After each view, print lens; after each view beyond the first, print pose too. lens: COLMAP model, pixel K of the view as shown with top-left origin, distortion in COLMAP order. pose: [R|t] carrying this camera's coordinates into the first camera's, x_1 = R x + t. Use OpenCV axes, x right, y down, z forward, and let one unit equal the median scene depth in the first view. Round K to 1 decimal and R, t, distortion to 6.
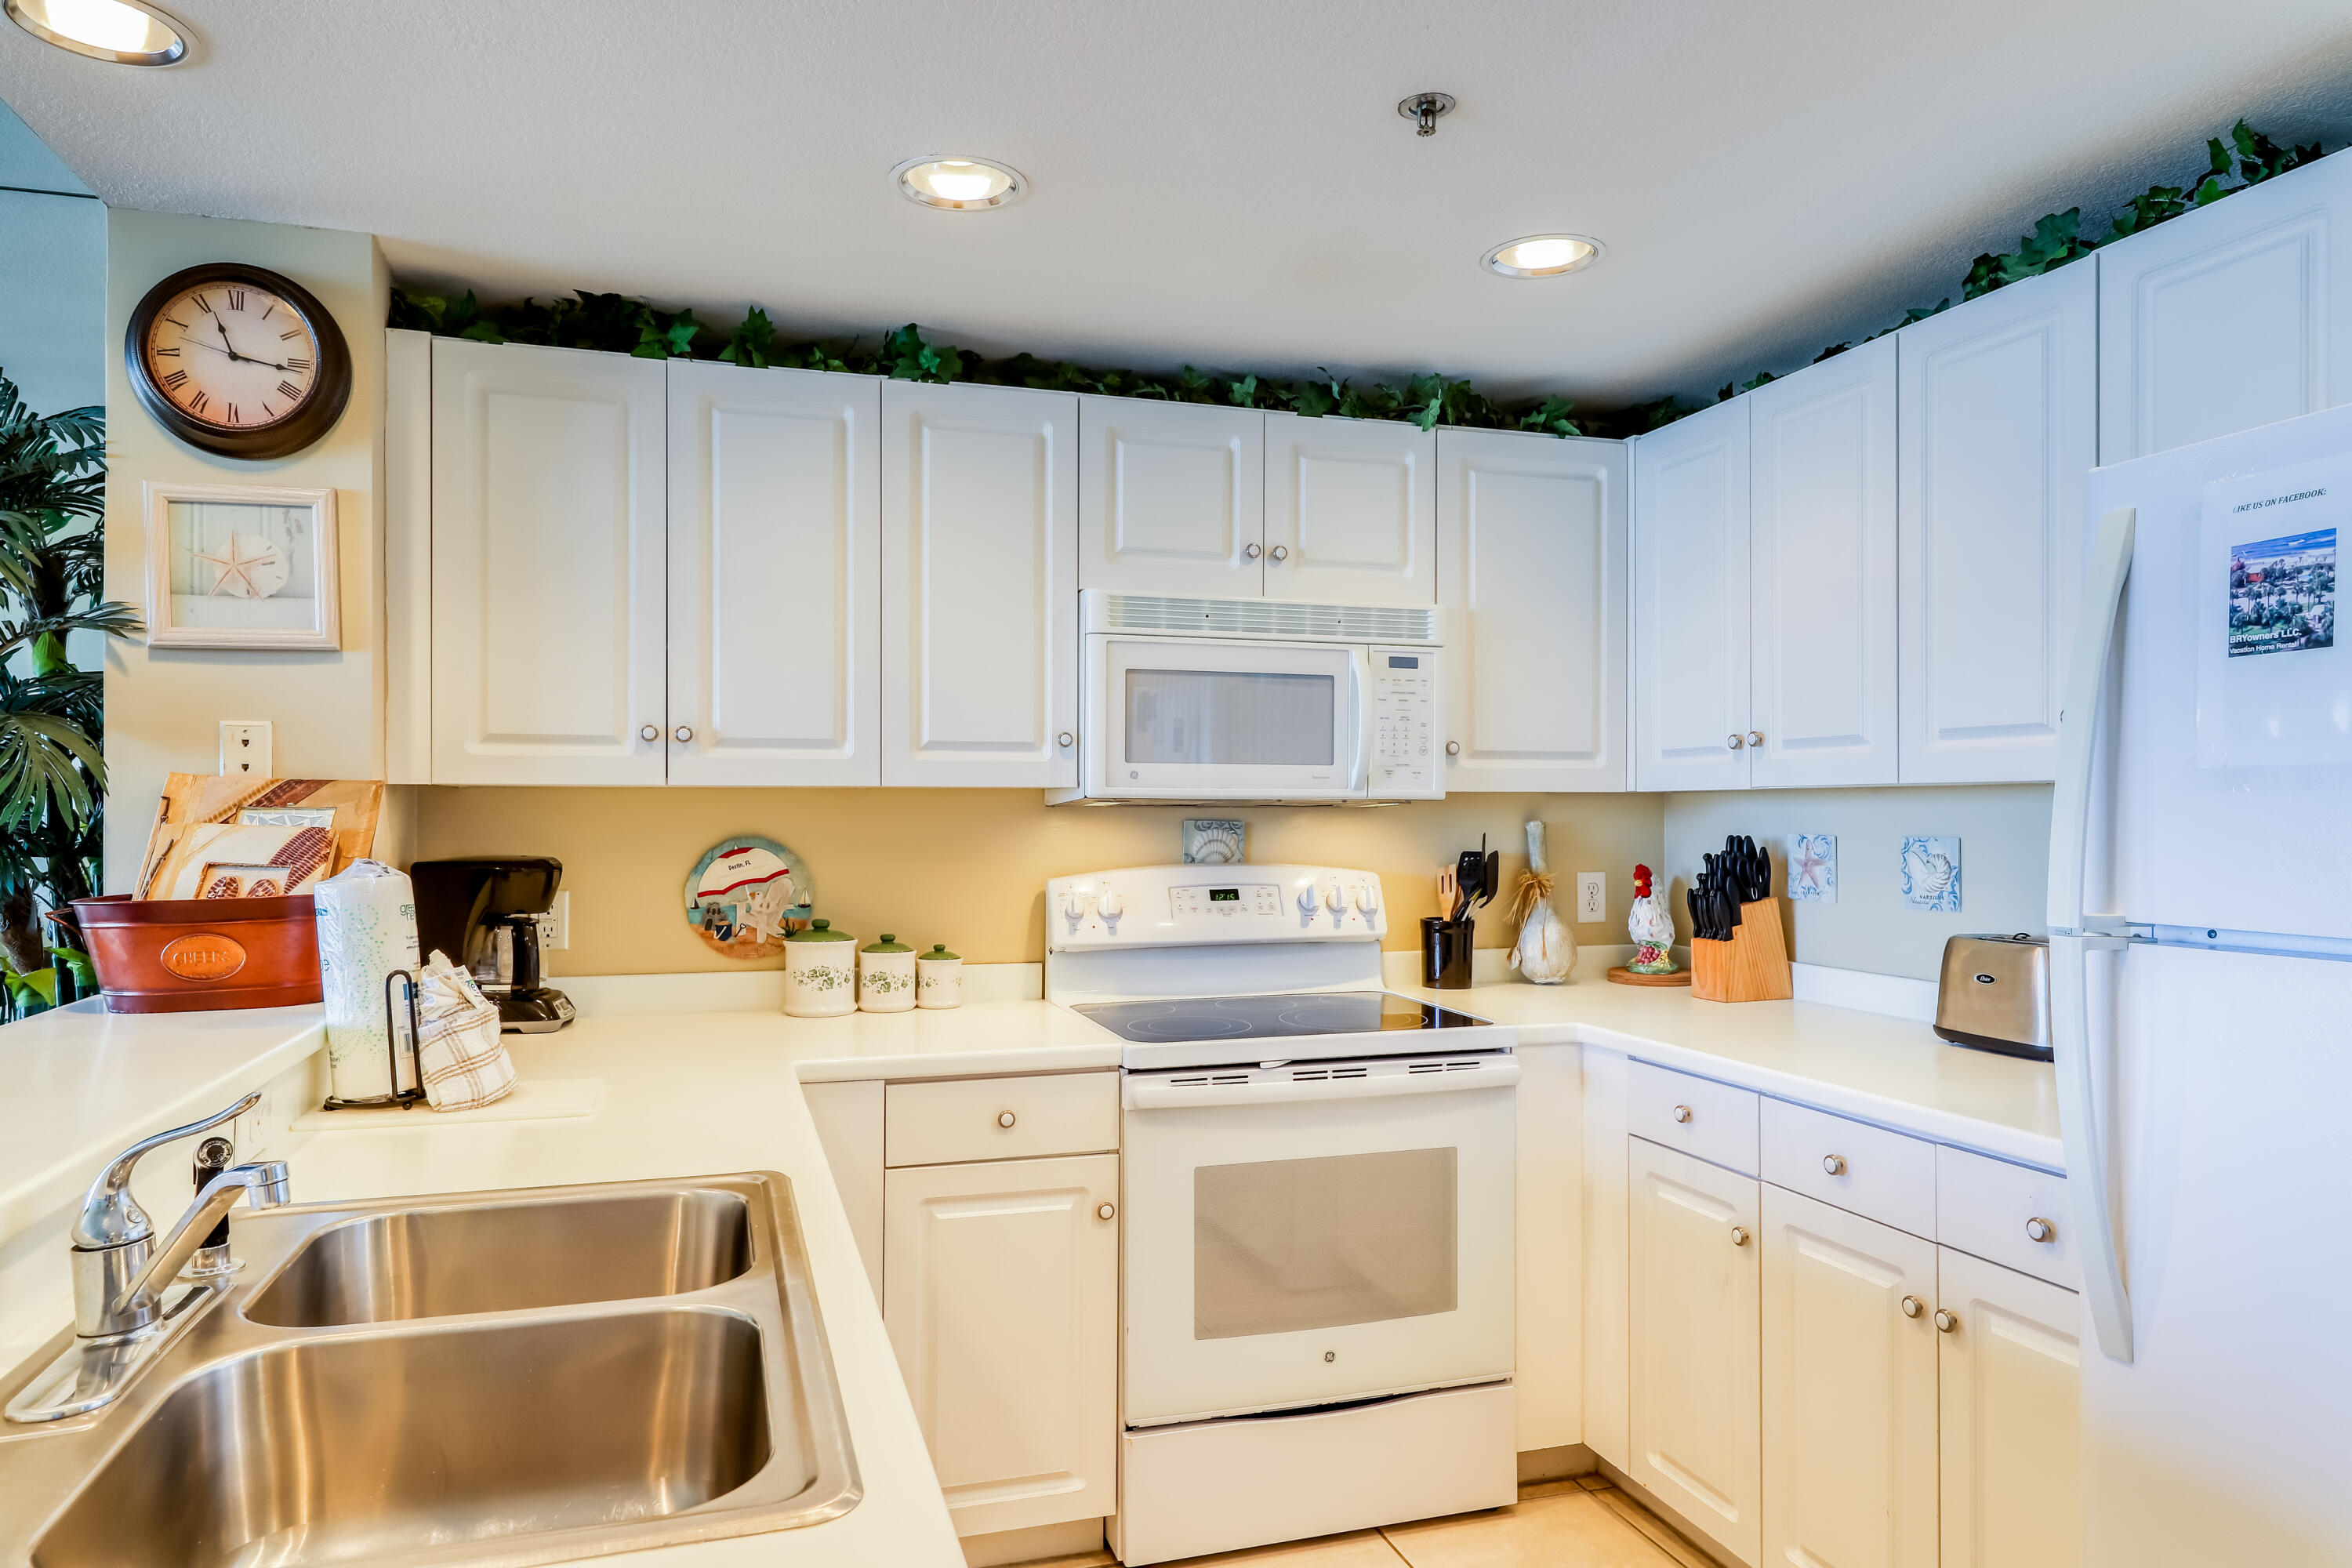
lens RADIAL K [[1479.1, 0, 1170.7], [0, 1479.1, 807.2], [0, 0, 1]] dist [0.015379, -0.000537]
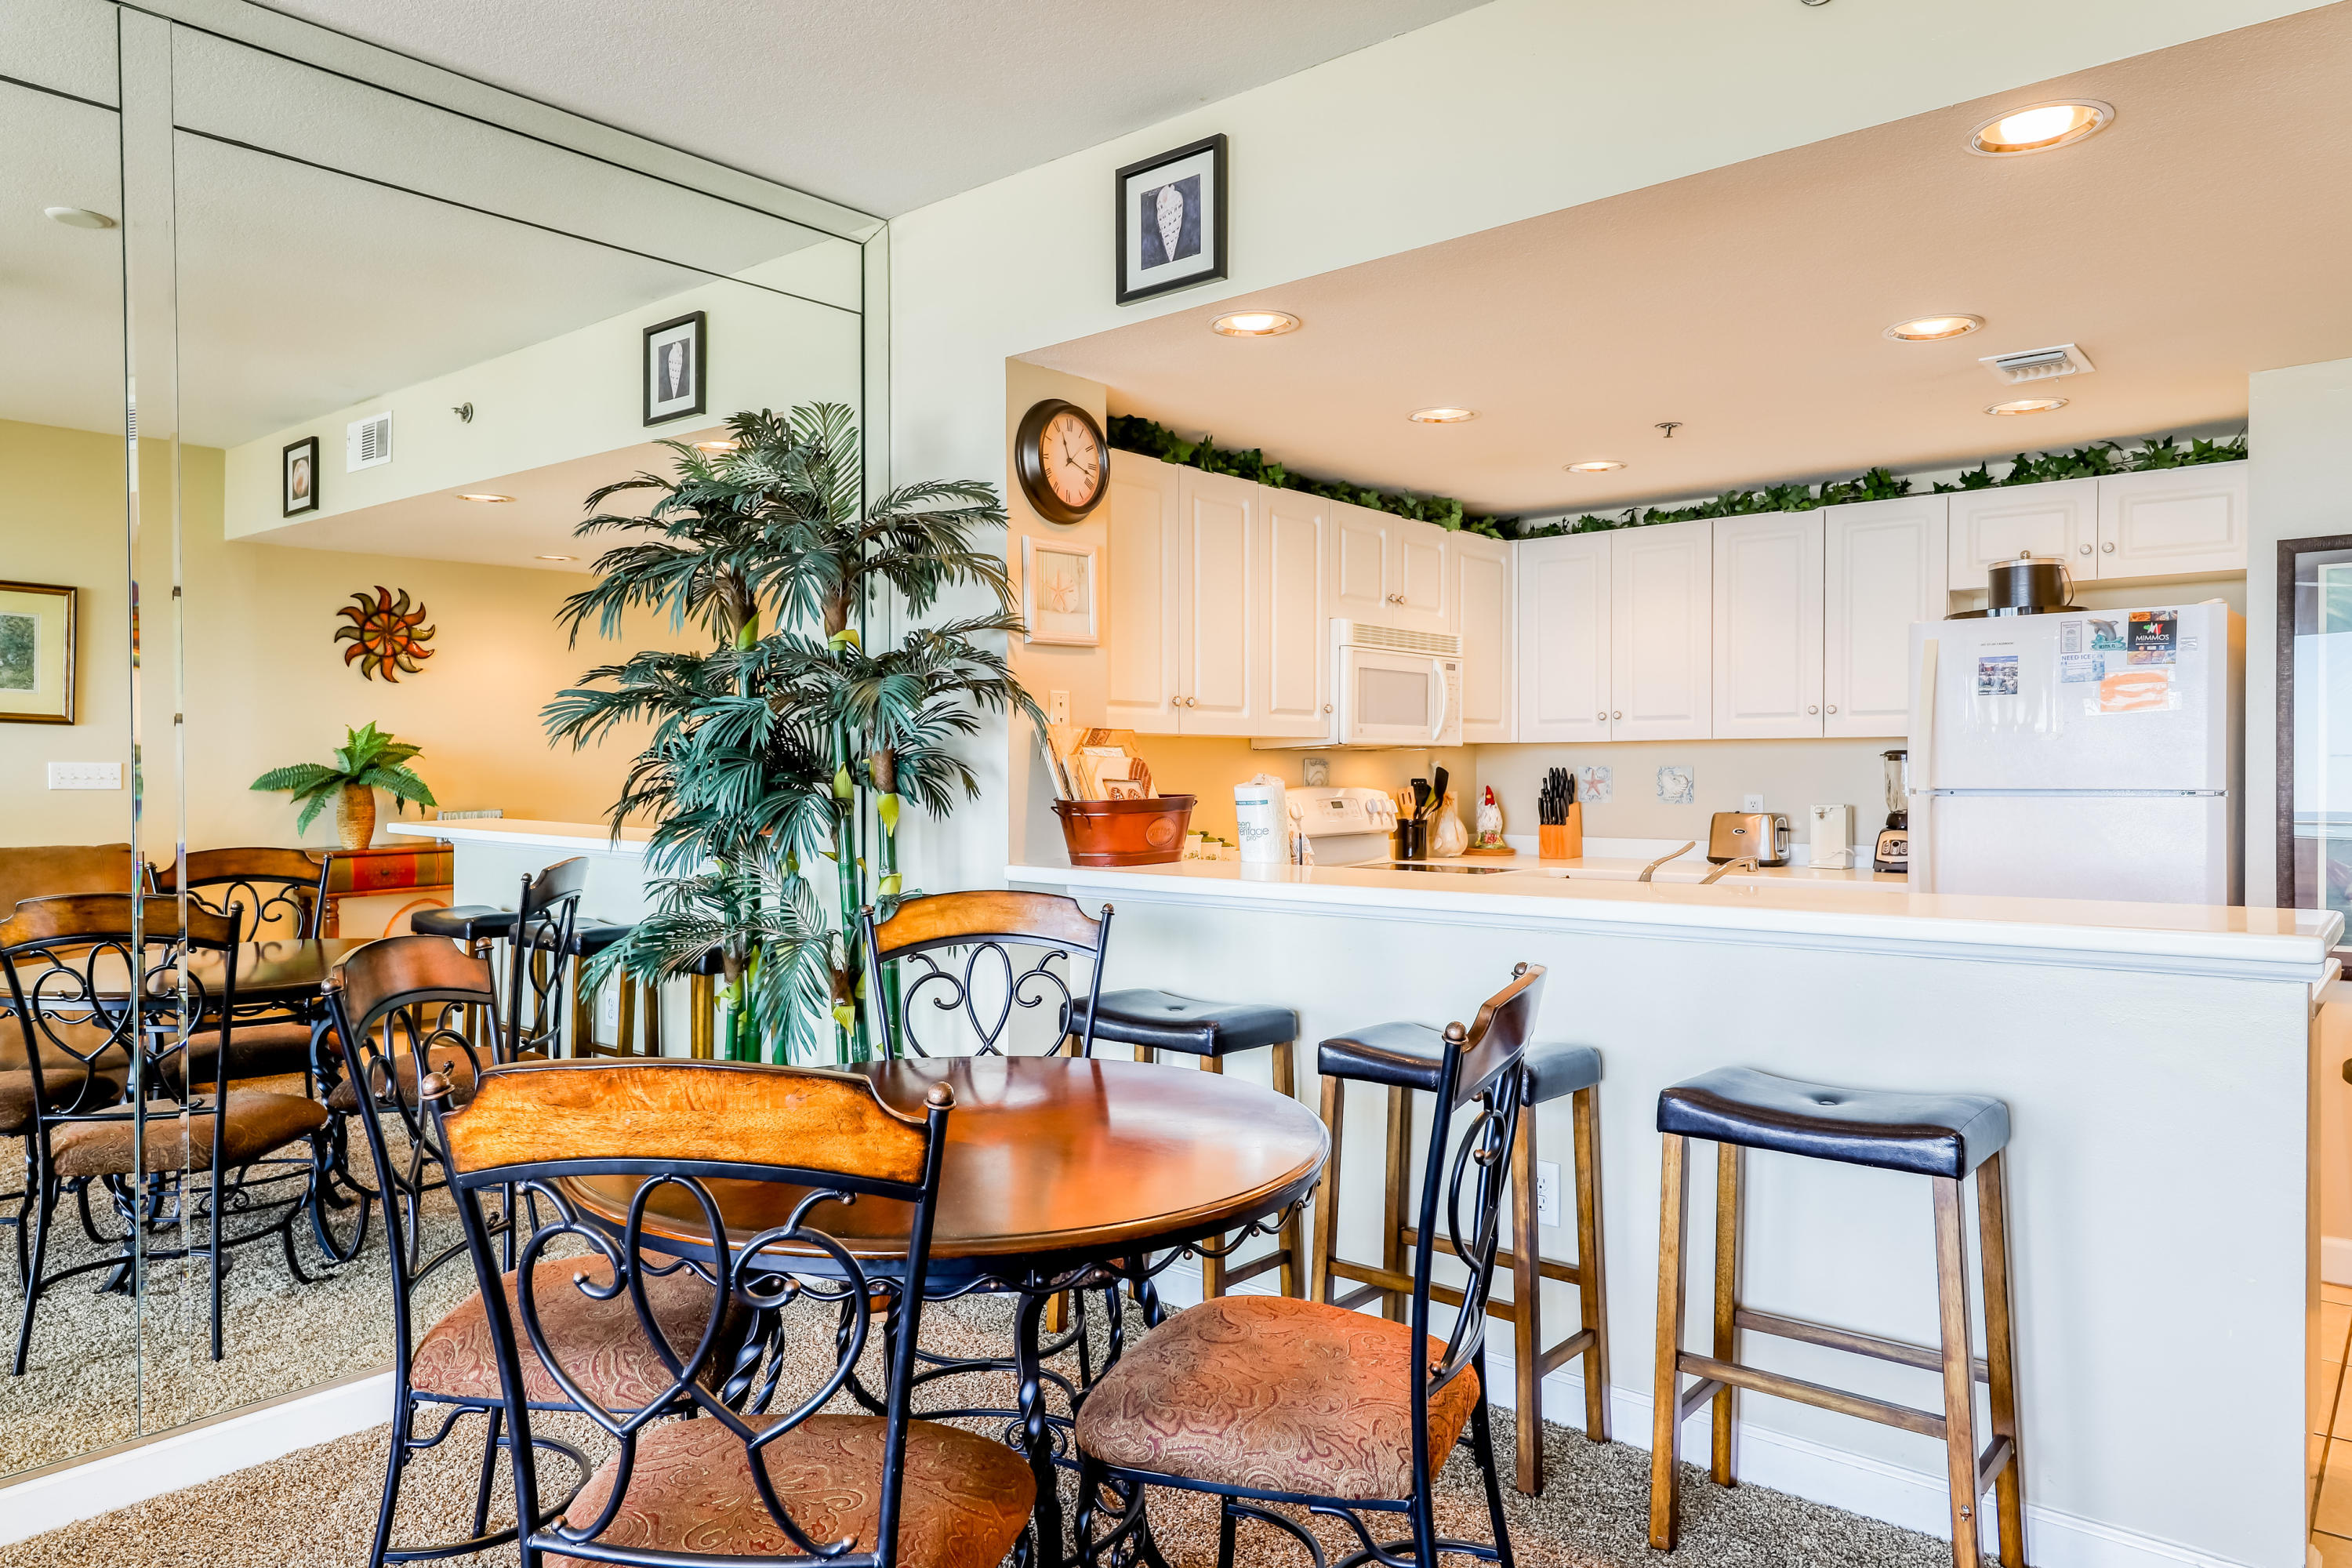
lens RADIAL K [[1518.8, 0, 1180.8], [0, 1518.8, 795.9], [0, 0, 1]] dist [0.011139, 0.000786]
pose [[0.842037, -0.012602, 0.539273, -1.130240], [0.001997, 0.999793, 0.020245, 0.017120], [-0.539416, -0.015970, 0.841888, -0.345876]]
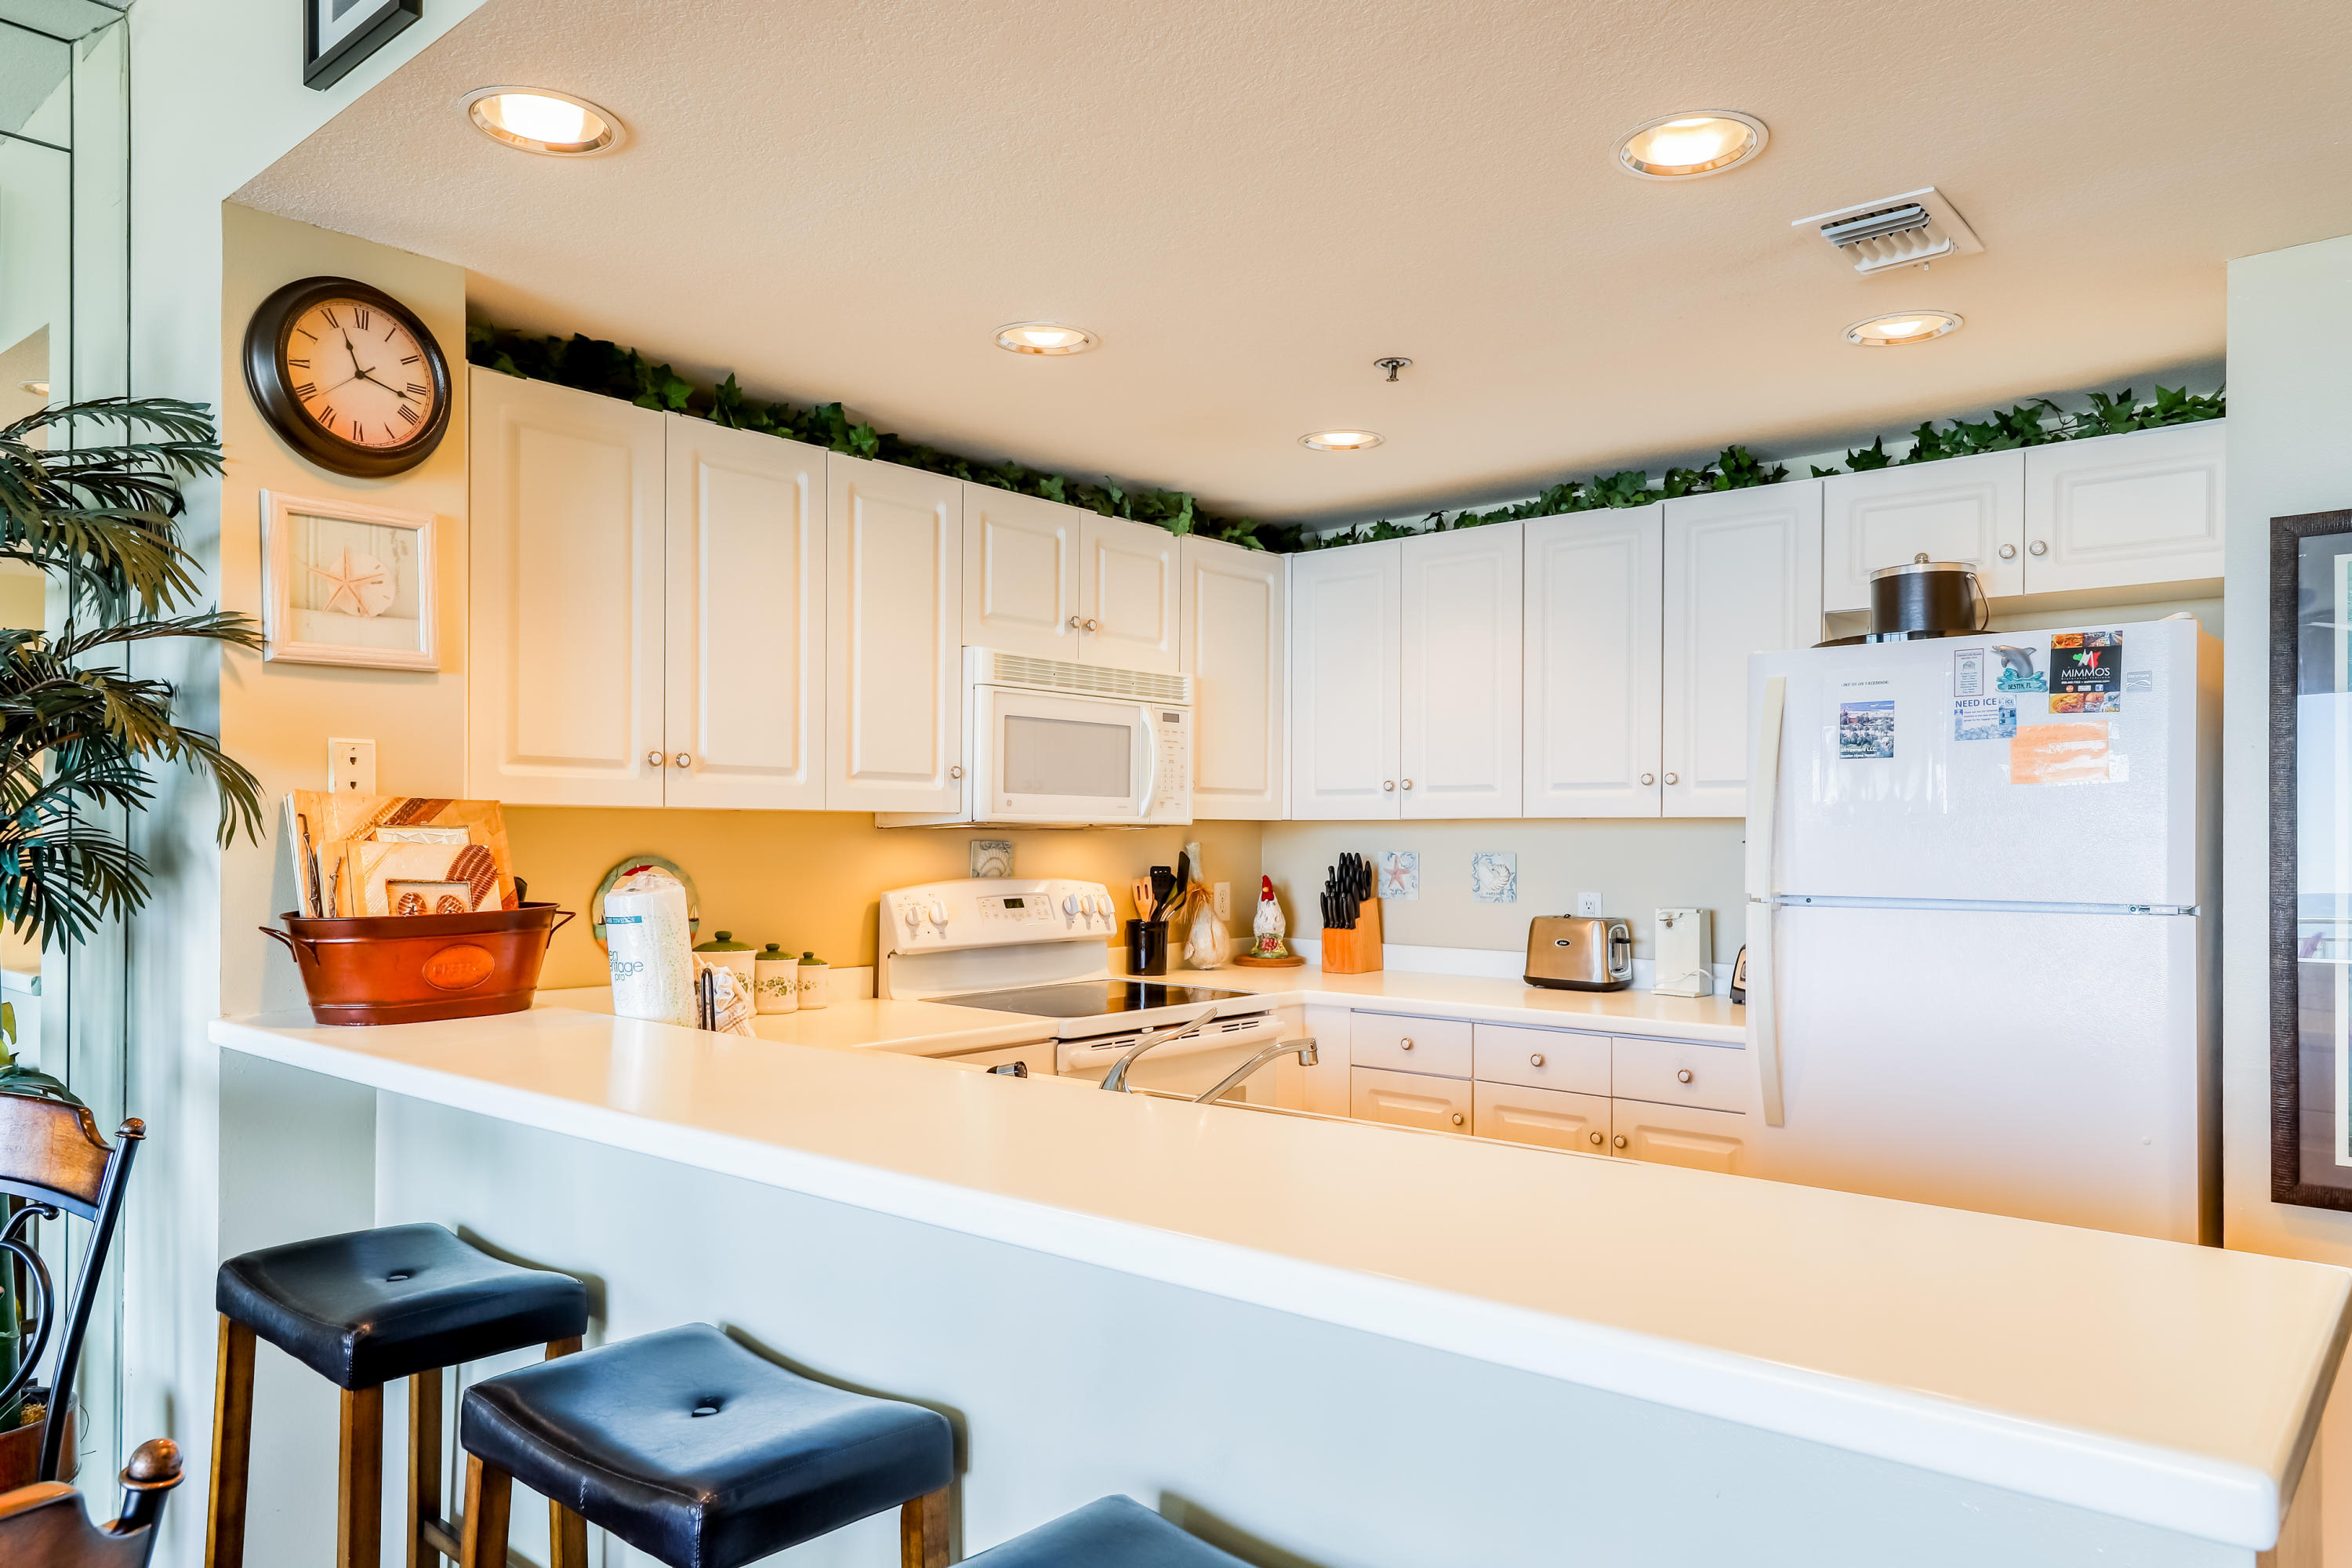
lens RADIAL K [[1550.3, 0, 1191.4], [0, 1550.3, 843.6], [0, 0, 1]] dist [0.012201, 0.000642]
pose [[0.844758, 0.000919, 0.535148, -0.576687], [-0.005387, 0.999962, 0.006786, 0.001890], [-0.535122, -0.008615, 0.844731, -0.150143]]
